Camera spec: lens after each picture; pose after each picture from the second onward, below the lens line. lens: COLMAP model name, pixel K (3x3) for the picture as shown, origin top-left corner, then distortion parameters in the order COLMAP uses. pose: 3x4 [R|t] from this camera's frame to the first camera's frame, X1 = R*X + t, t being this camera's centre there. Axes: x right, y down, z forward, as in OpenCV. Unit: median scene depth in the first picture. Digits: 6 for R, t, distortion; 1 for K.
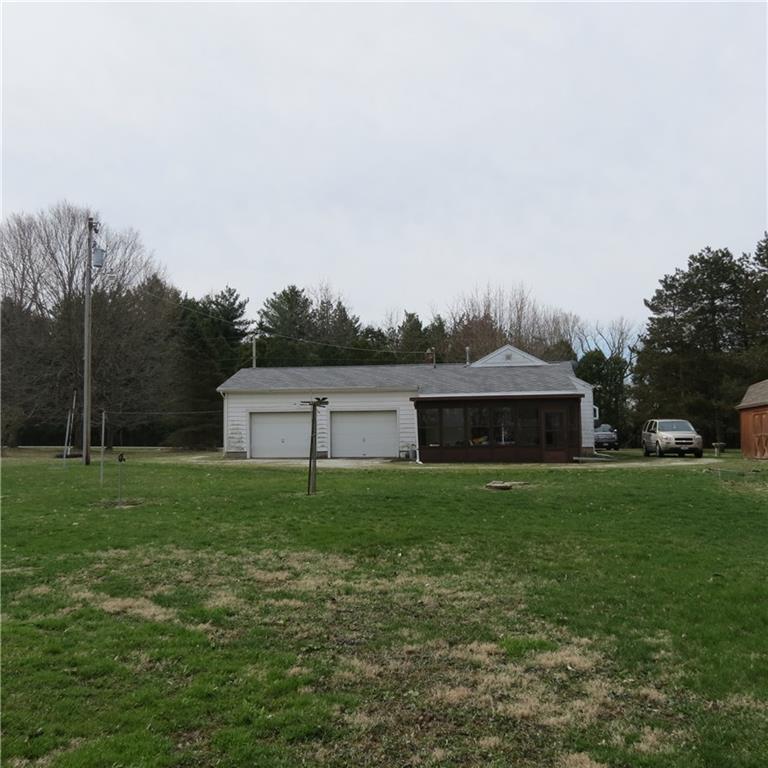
lens RADIAL K [[744.5, 0, 383.8], [0, 744.5, 383.9], [0, 0, 1]] dist [-0.003092, 0.000000]
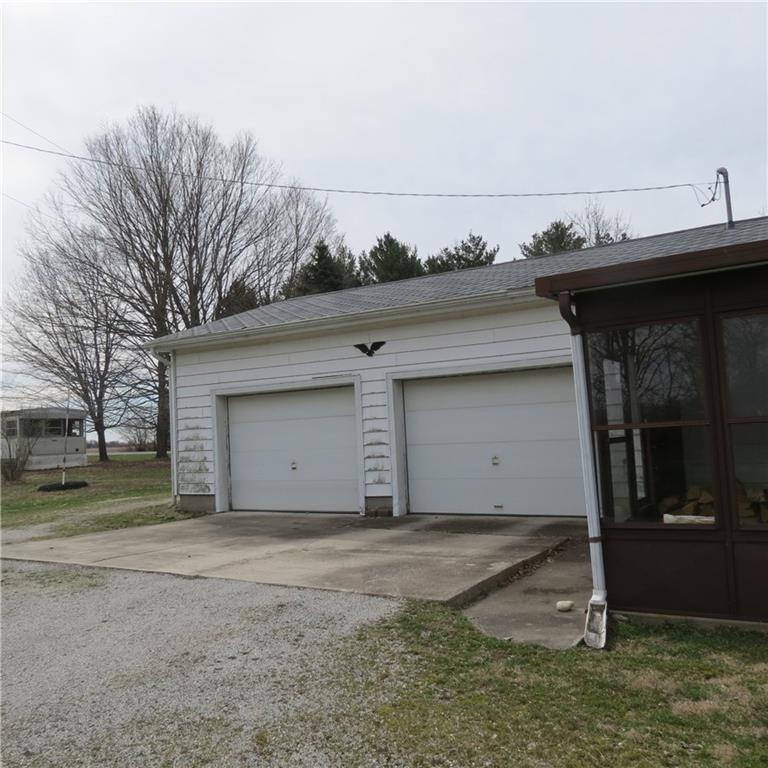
lens RADIAL K [[744.5, 0, 383.7], [0, 744.5, 384.2], [0, 0, 1]] dist [-0.003092, 0.000000]
pose [[0.904253, -0.061151, -0.422595, 0.039250], [0.070189, 0.997517, 0.005843, 0.020696], [0.421189, -0.034945, 0.906300, 0.390749]]
